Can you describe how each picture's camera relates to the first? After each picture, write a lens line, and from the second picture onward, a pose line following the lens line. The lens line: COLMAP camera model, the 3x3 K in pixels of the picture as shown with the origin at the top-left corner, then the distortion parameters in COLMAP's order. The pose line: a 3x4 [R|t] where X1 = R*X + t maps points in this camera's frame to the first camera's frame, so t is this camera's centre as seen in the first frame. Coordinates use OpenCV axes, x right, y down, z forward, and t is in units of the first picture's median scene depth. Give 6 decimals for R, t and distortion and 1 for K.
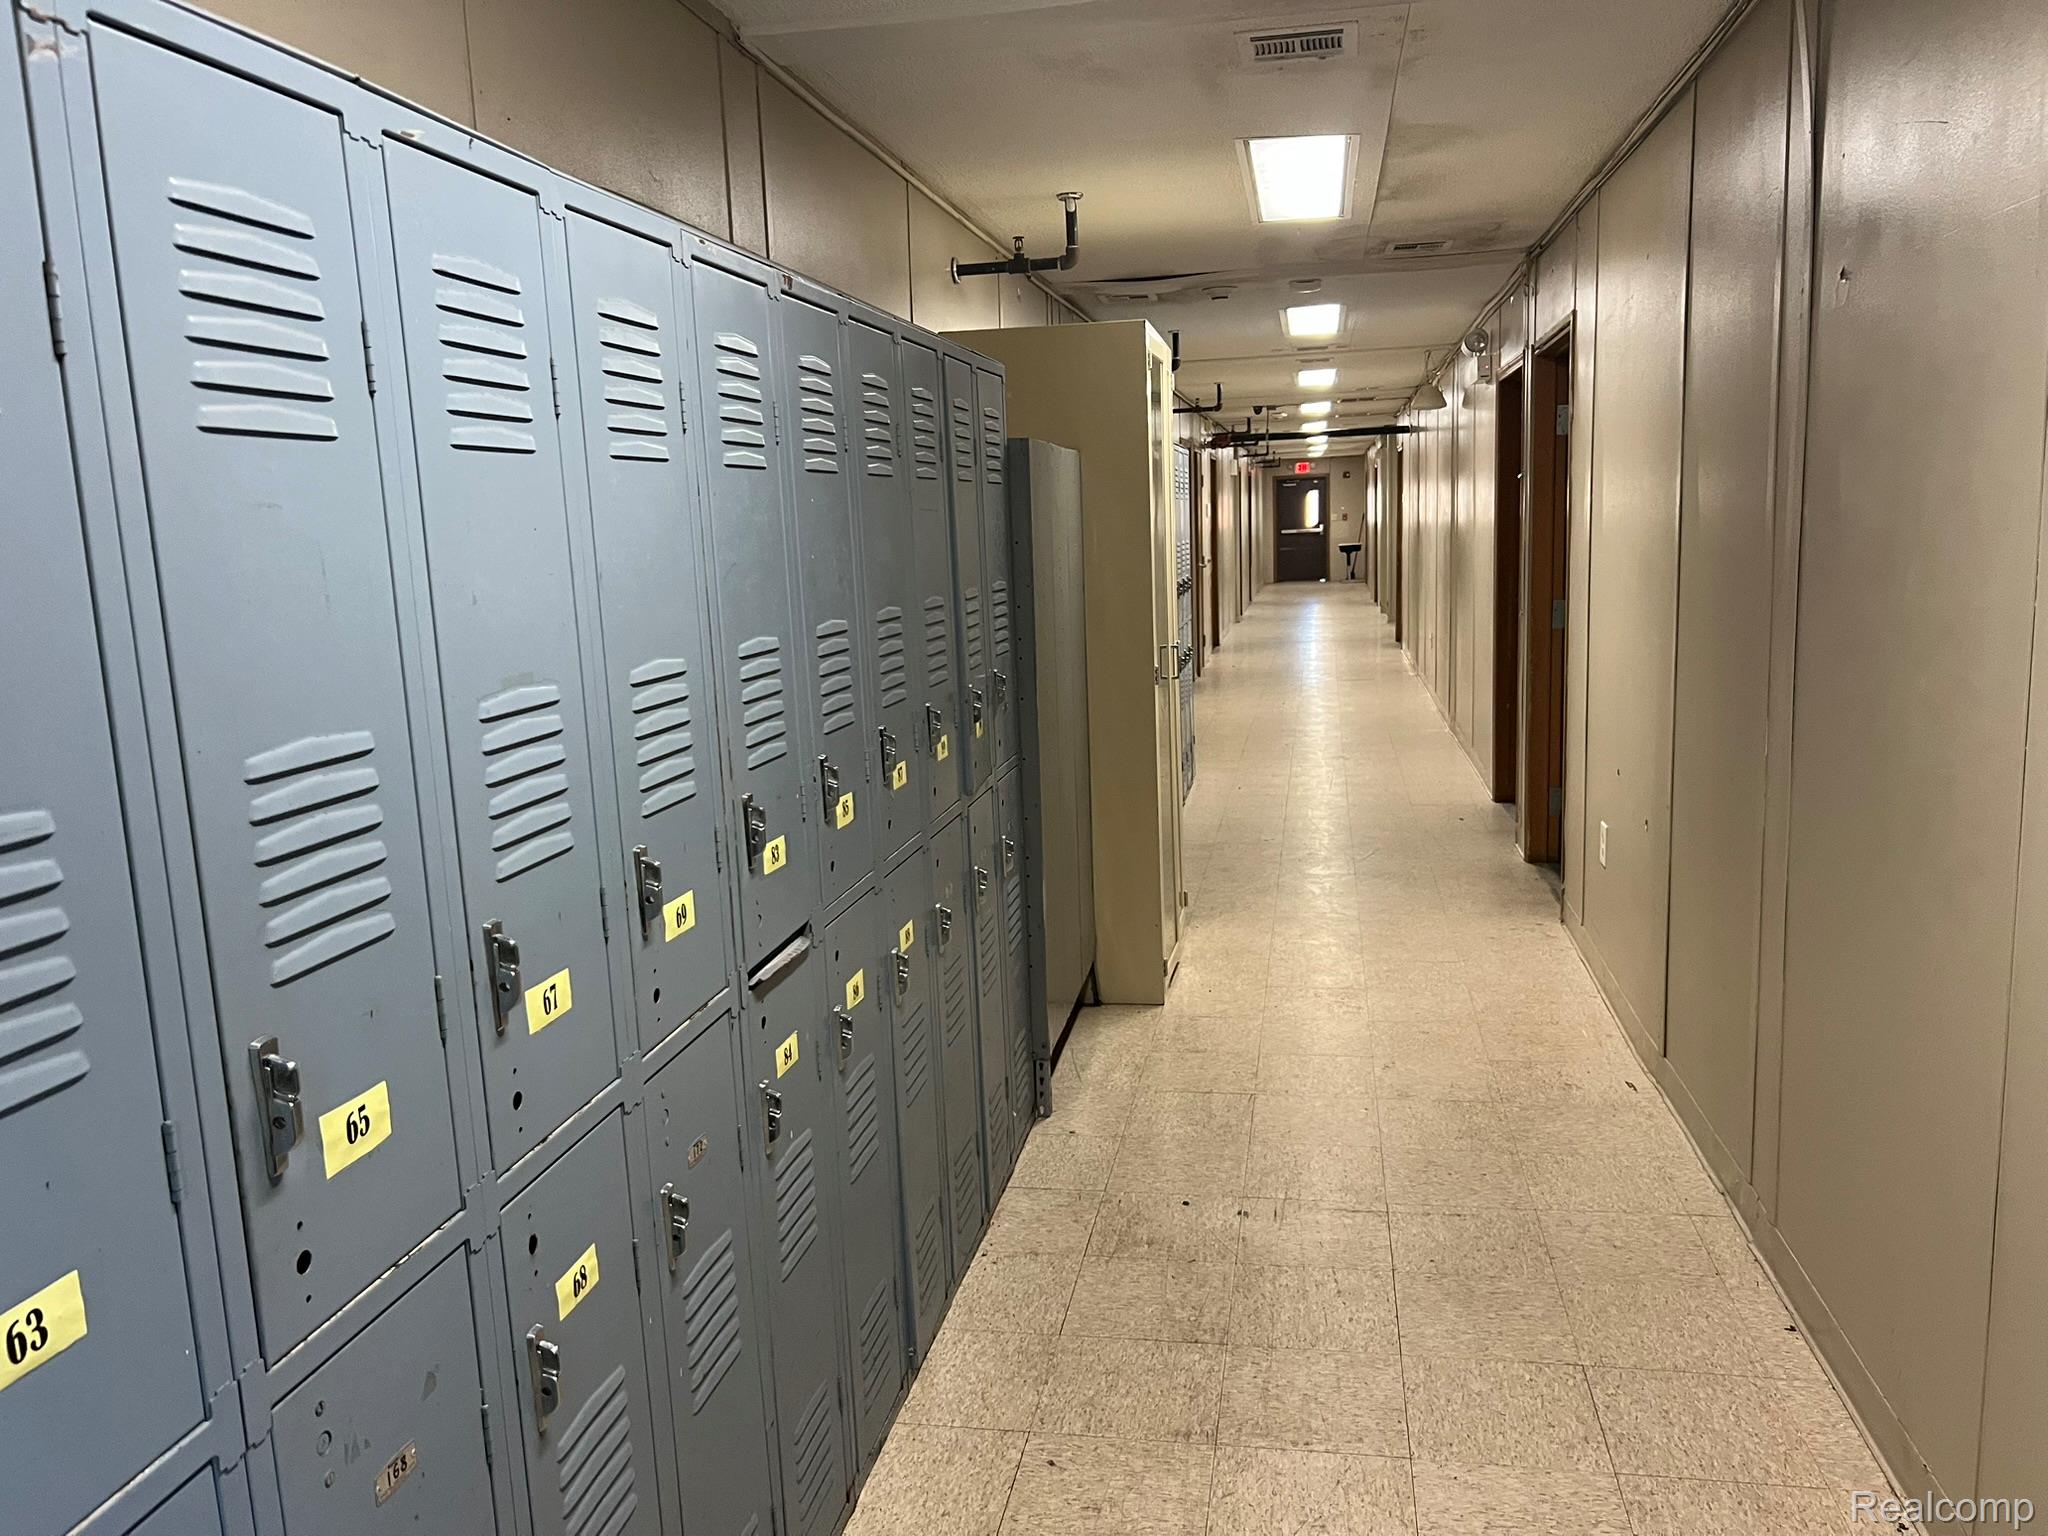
lens RADIAL K [[1536.1, 0, 1032.2], [0, 1536.1, 768.7], [0, 0, 1]] dist [0.049448, -0.051939]
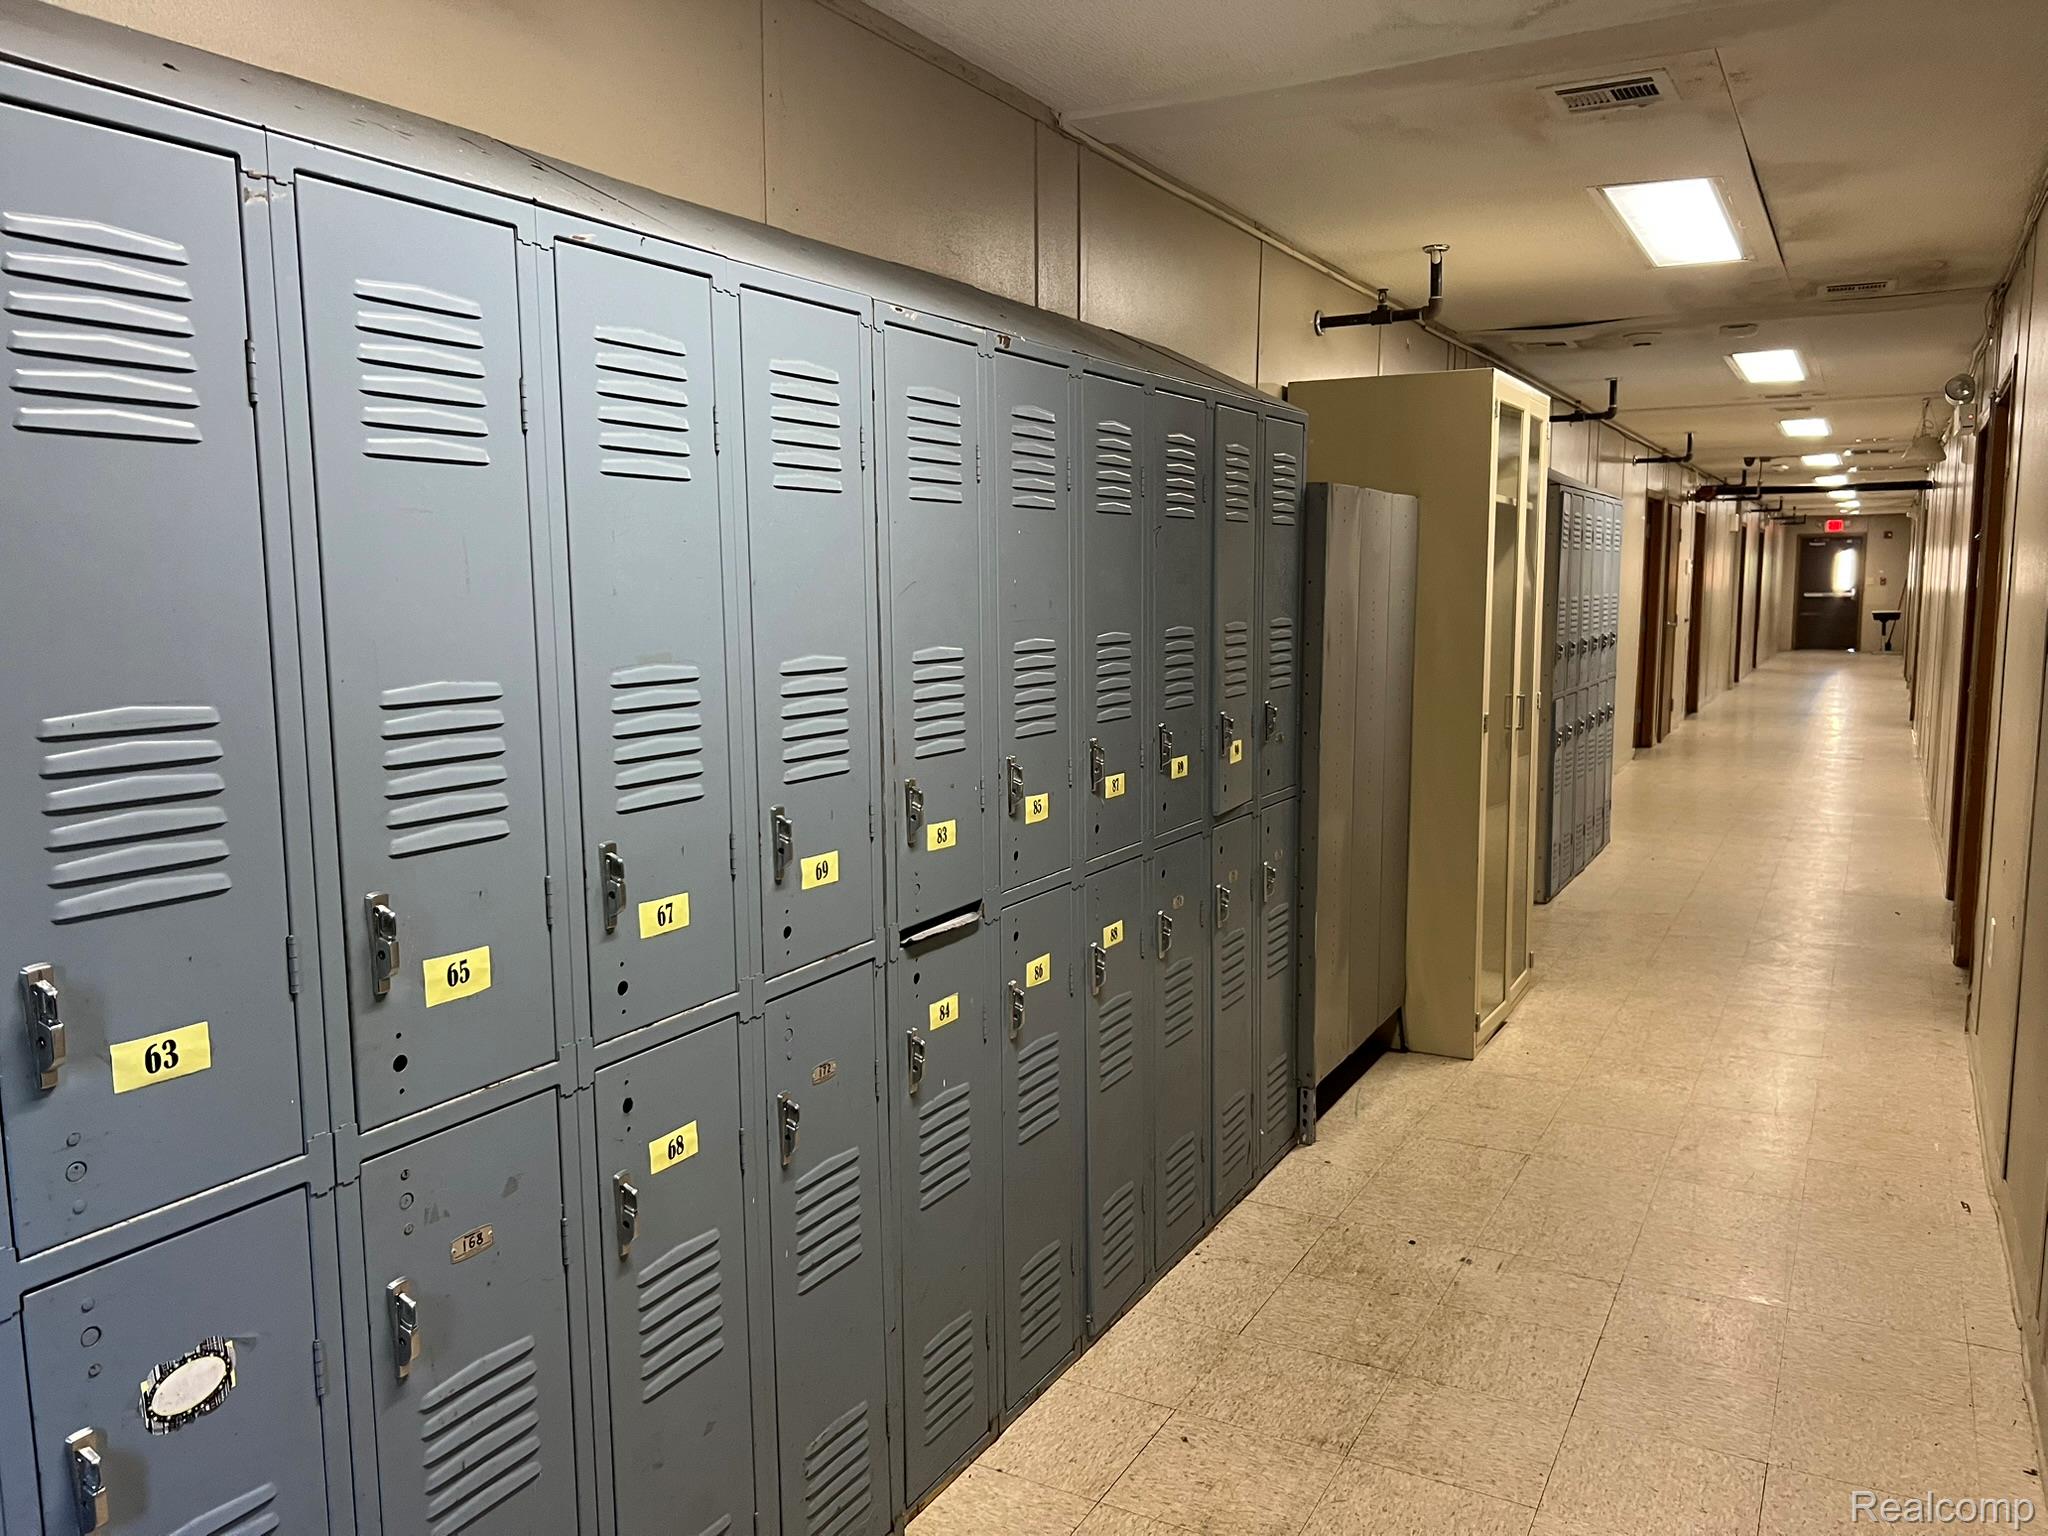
lens RADIAL K [[1536.1, 0, 1032.5], [0, 1536.1, 769.4], [0, 0, 1]] dist [0.049448, -0.051939]
pose [[0.949498, 0.073626, -0.305013, 0.162110], [-0.082516, 0.996456, -0.016337, 0.013156], [0.302729, 0.040681, 0.952208, -0.049023]]
